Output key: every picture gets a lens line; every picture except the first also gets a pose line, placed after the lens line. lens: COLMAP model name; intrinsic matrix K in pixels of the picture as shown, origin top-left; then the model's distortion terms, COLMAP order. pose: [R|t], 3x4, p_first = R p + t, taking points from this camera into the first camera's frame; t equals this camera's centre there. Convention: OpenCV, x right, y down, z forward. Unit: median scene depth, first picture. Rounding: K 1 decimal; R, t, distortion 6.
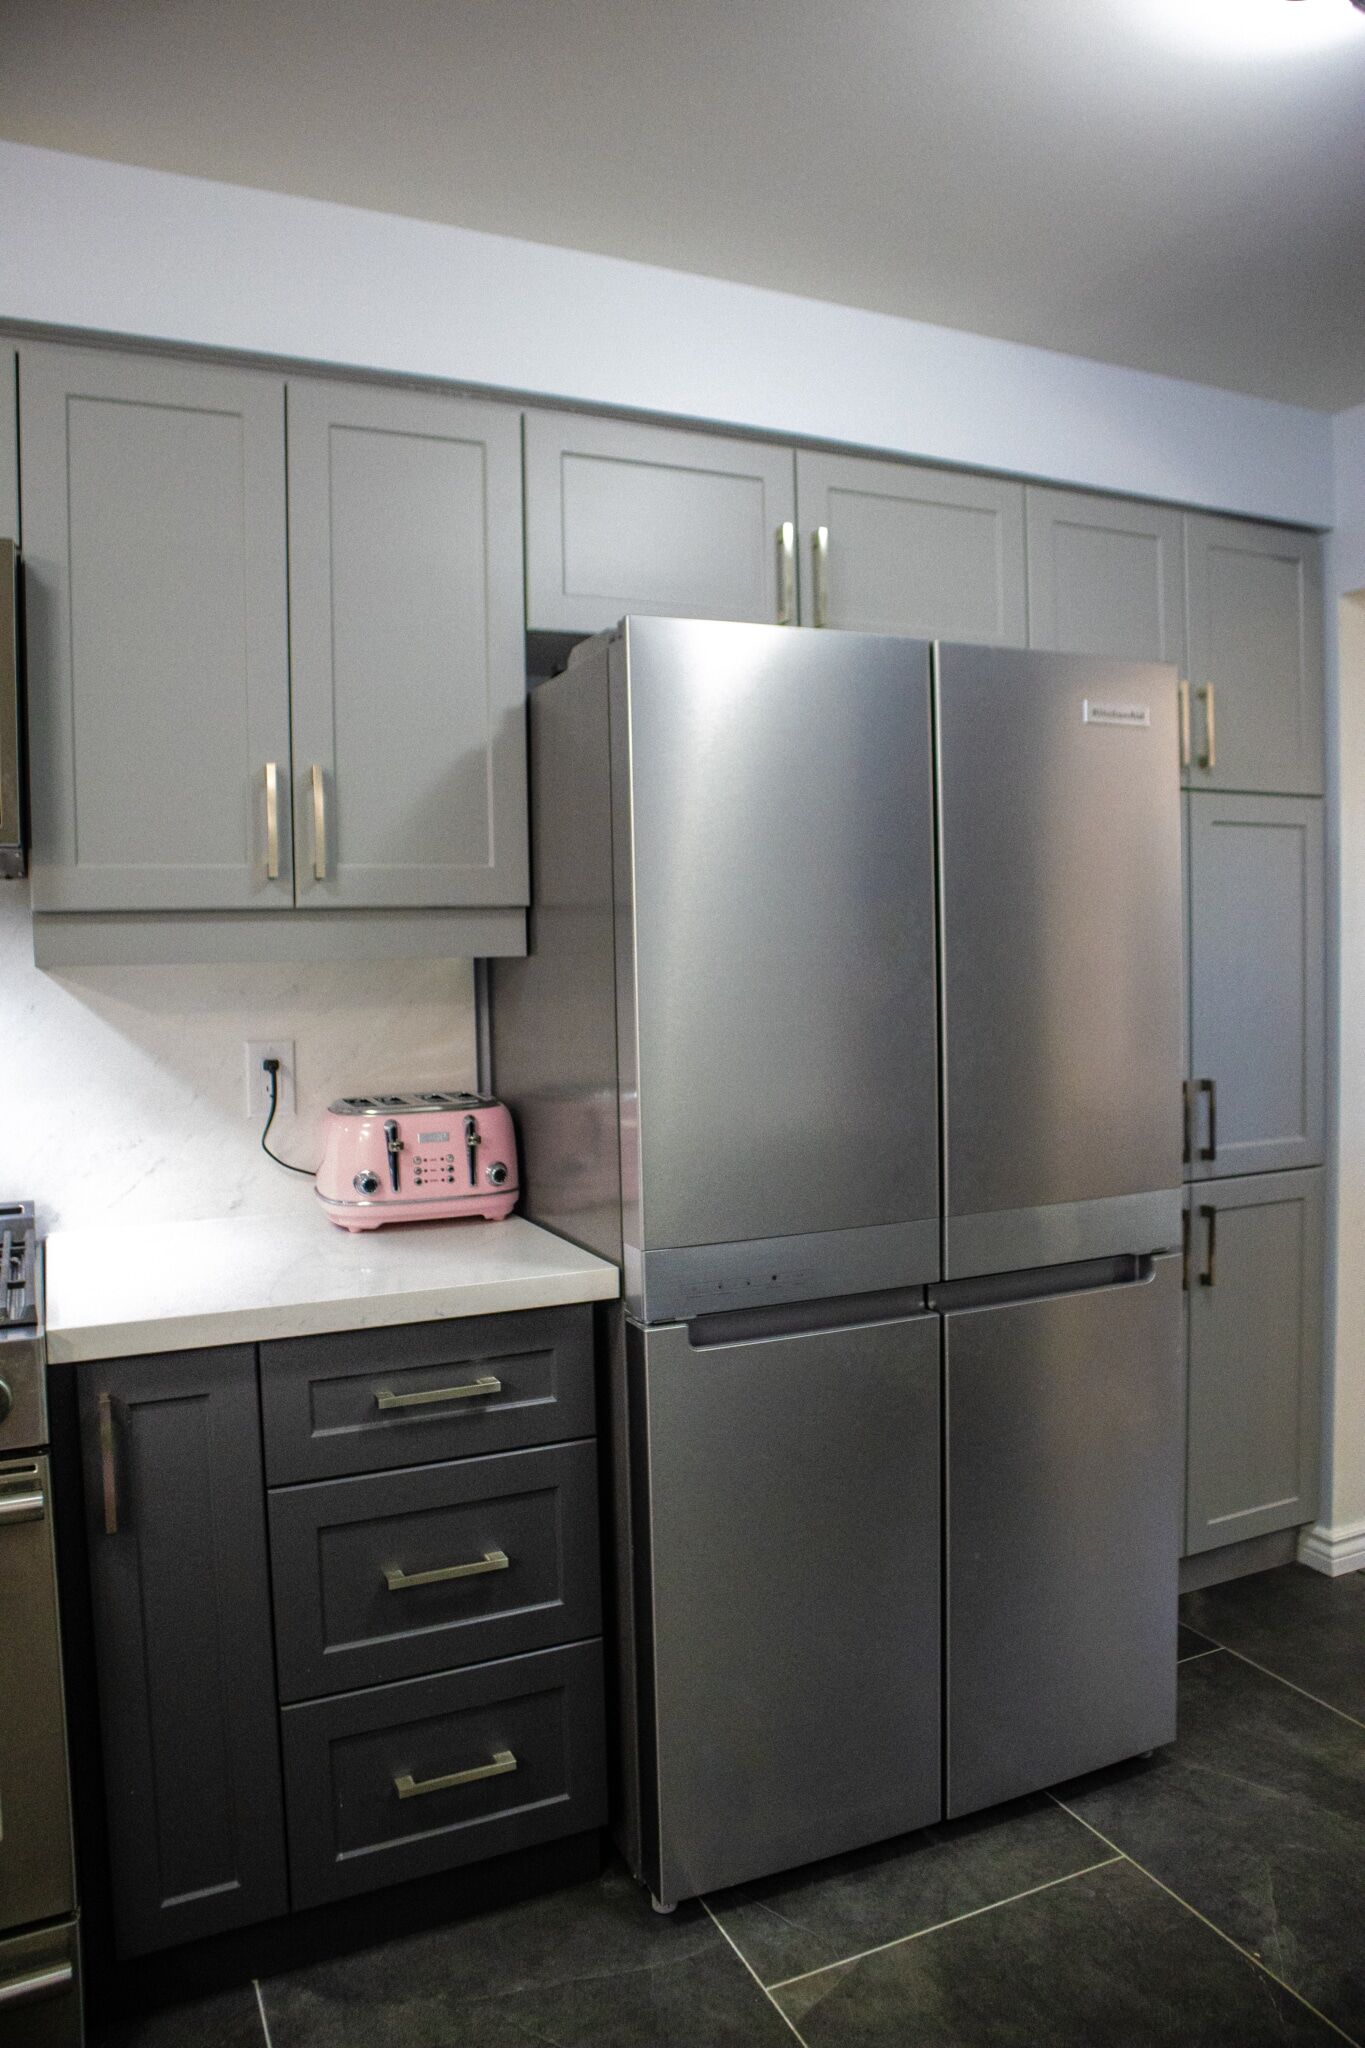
lens RADIAL K [[1431.0, 0, 682.5], [0, 1431.0, 1024.0], [0, 0, 1]] dist [-0.125251, 0.081399]
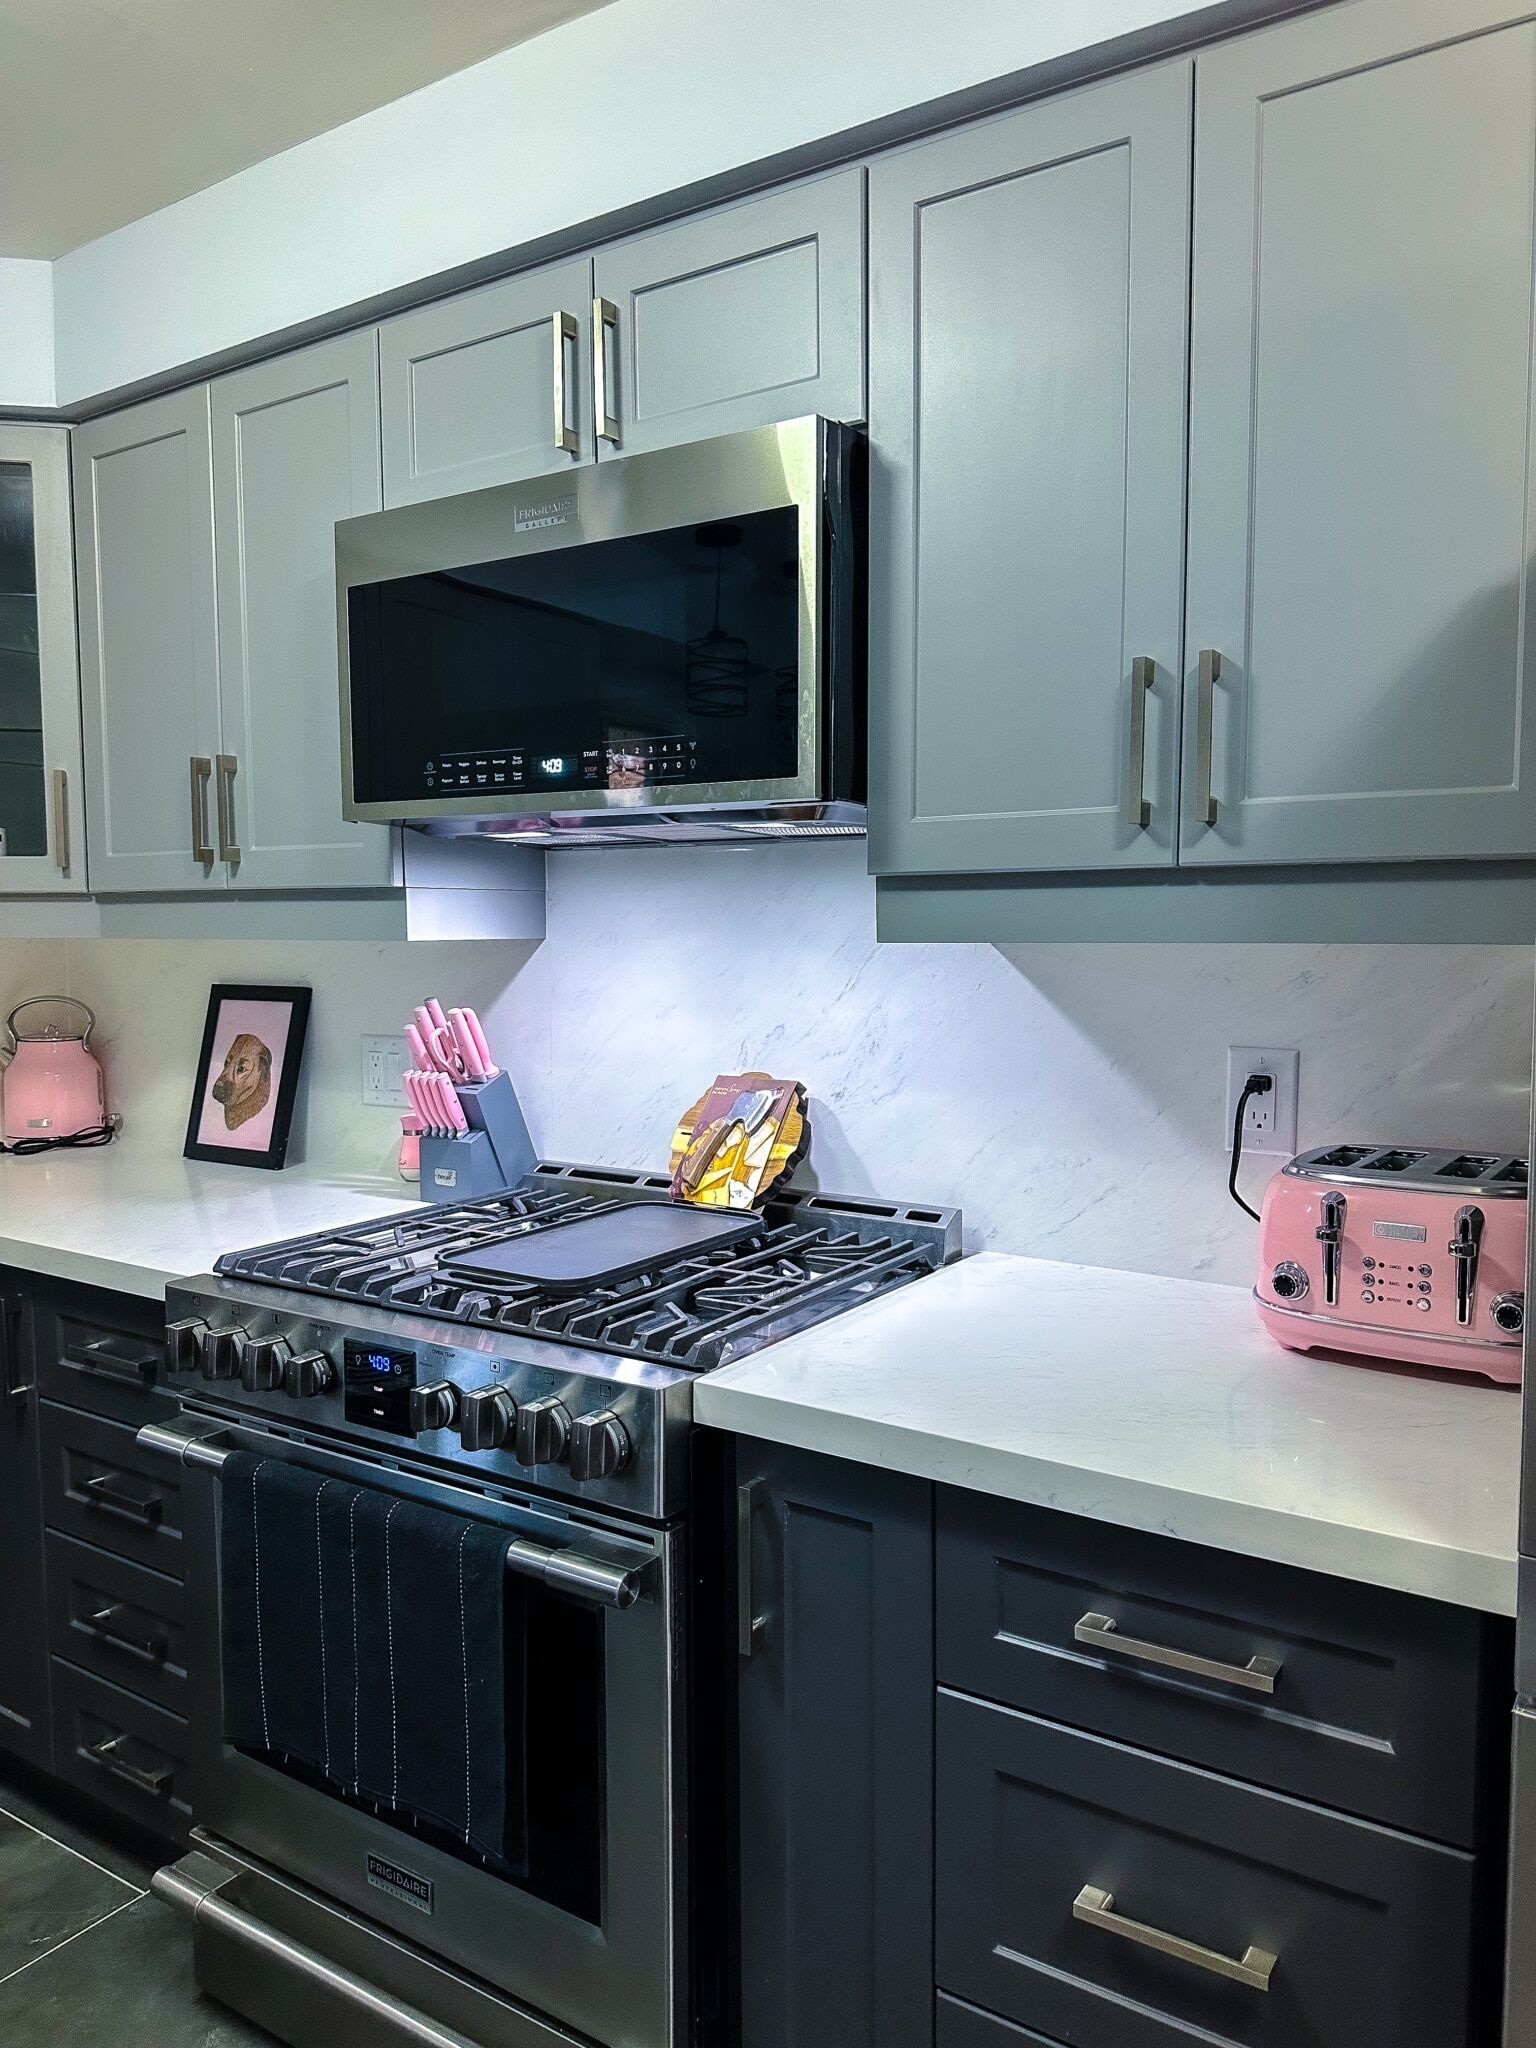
lens RADIAL K [[1423.8, 0, 784.3], [0, 1423.8, 1023.3], [0, 0, 1]] dist [0.087964, -0.125142]
pose [[0.536759, 0.081765, -0.839765, 0.214314], [-0.047194, 0.996645, 0.066874, -0.043145], [0.842415, 0.003736, 0.538816, 0.453300]]
